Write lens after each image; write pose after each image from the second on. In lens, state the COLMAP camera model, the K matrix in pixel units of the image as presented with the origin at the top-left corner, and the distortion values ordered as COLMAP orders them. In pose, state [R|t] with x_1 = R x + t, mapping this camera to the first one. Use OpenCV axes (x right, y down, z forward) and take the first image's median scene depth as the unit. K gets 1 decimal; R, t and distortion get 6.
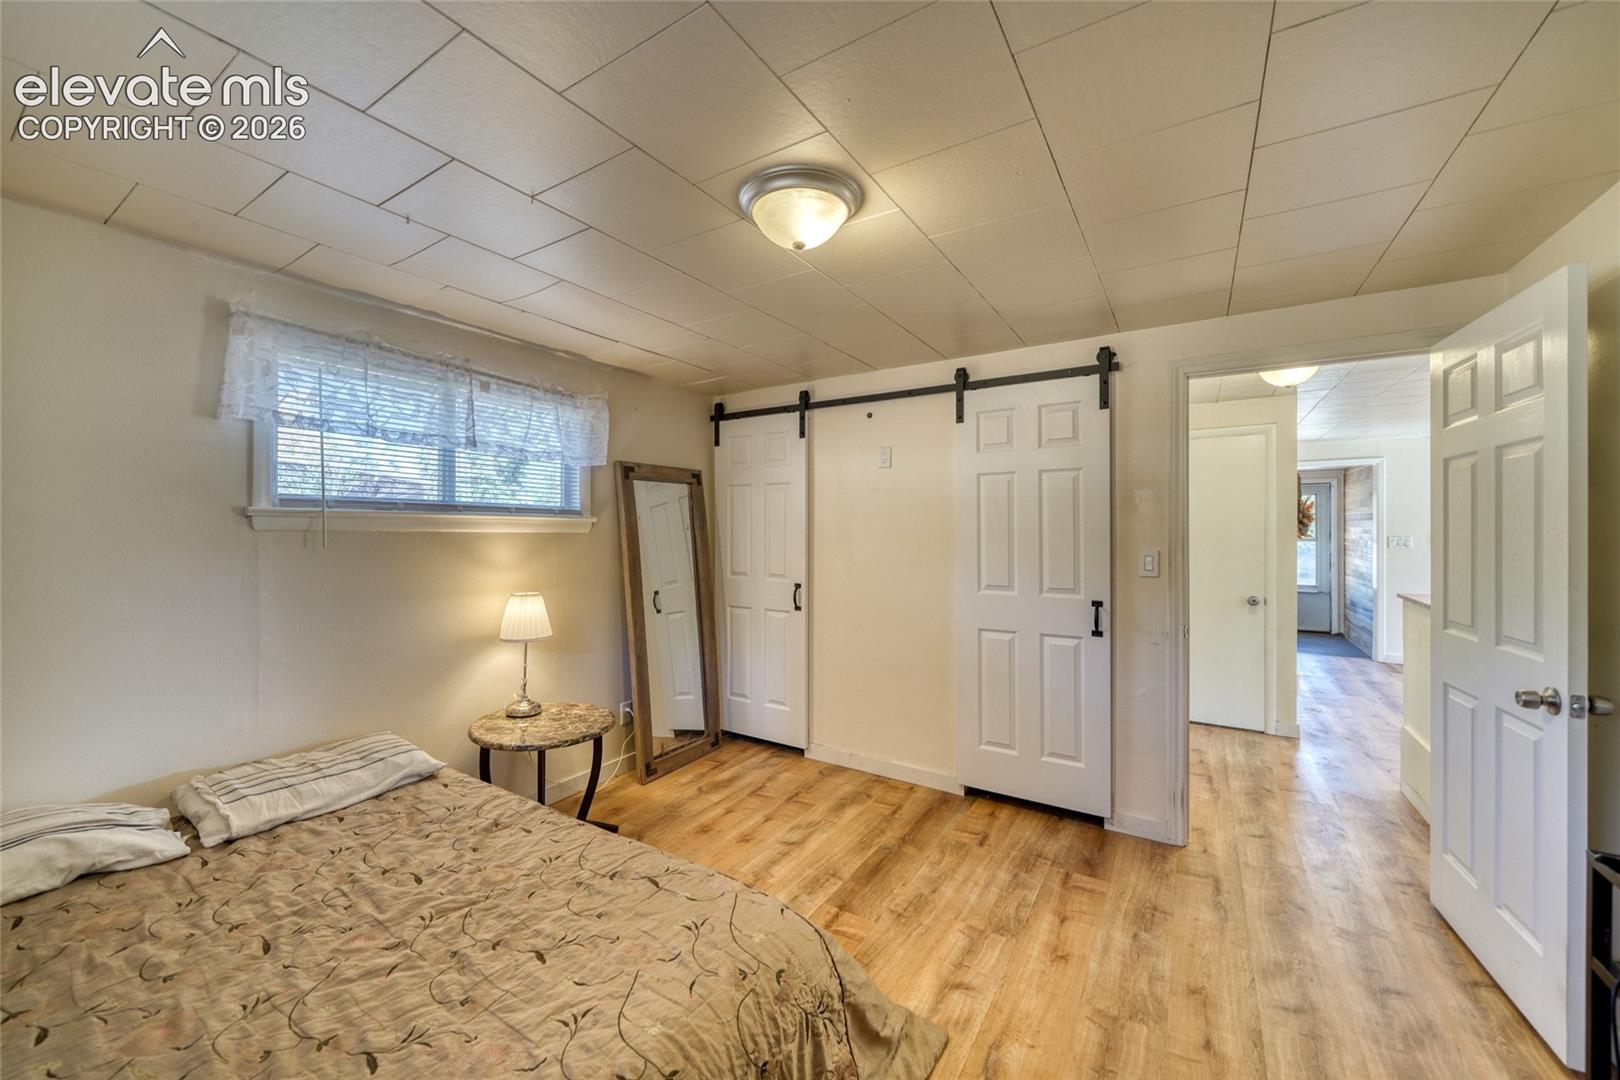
lens RADIAL K [[618.2, 0, 784.4], [0, 618.2, 530.4], [0, 0, 1]] dist [-0.007132, 0.000498]
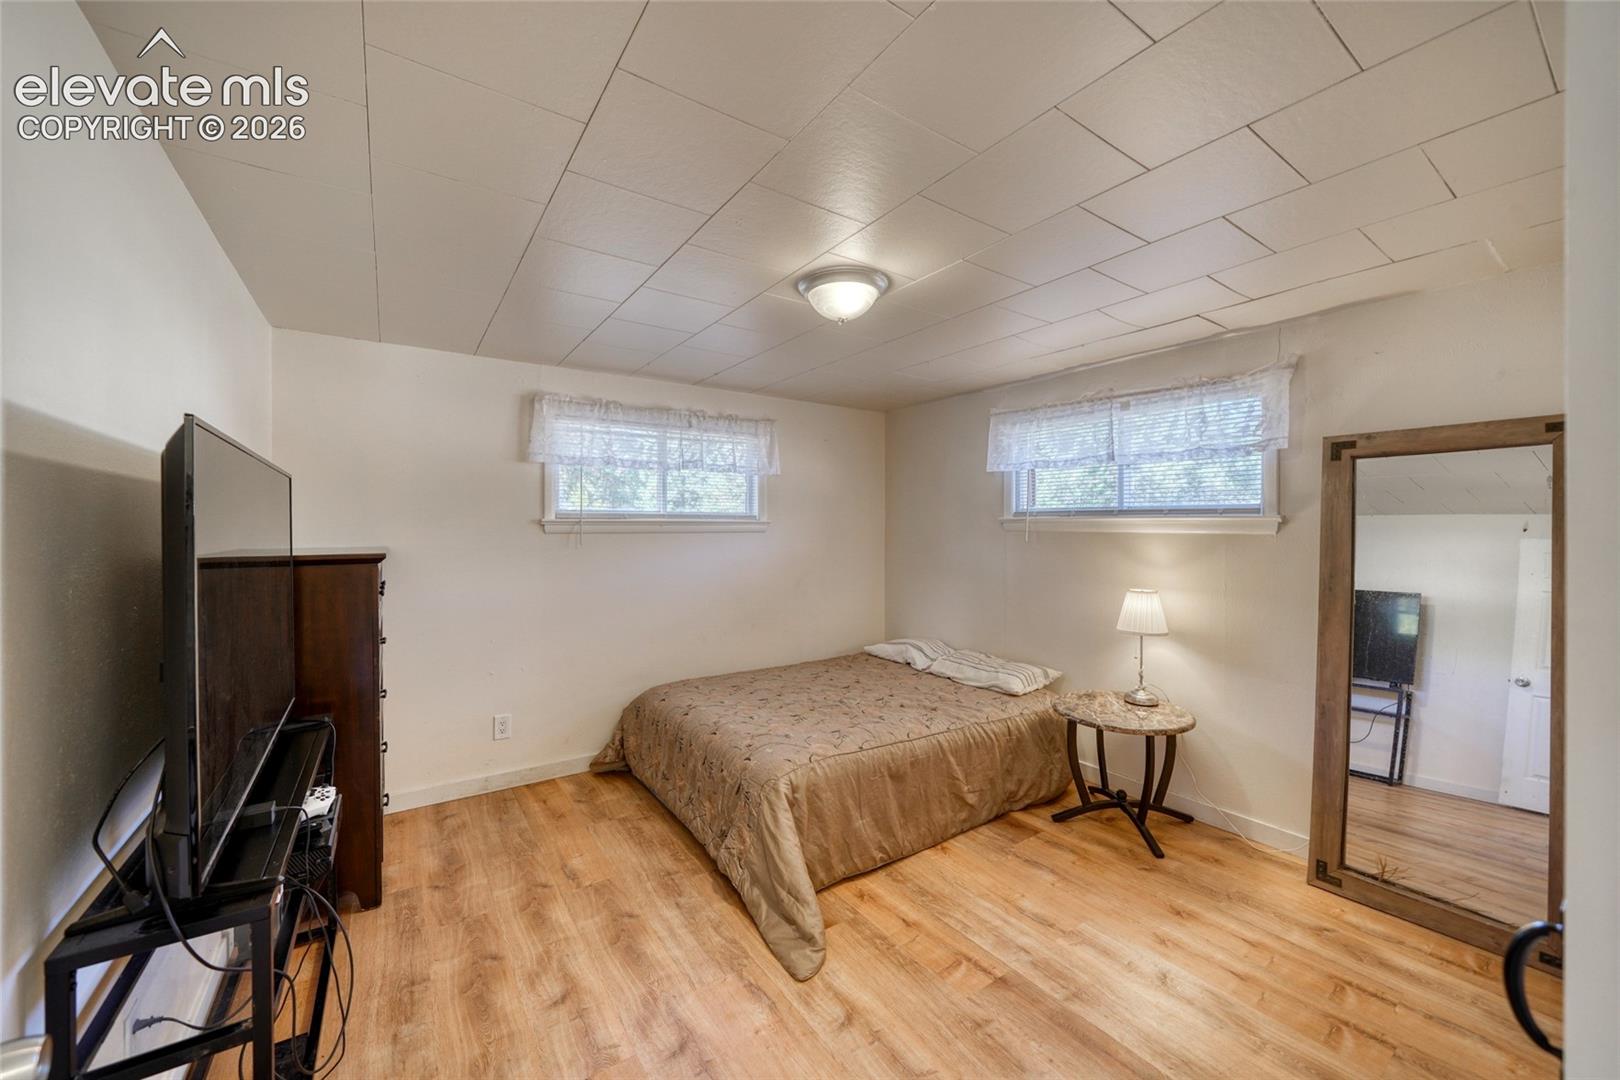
lens RADIAL K [[618.2, 0, 811.9], [0, 618.2, 537.1], [0, 0, 1]] dist [-0.007132, 0.000498]
pose [[-0.369384, 0.008900, -0.929234, 0.782706], [-0.004443, 0.999926, 0.011343, 0.000062], [0.929266, 0.008318, -0.369317, 0.865905]]
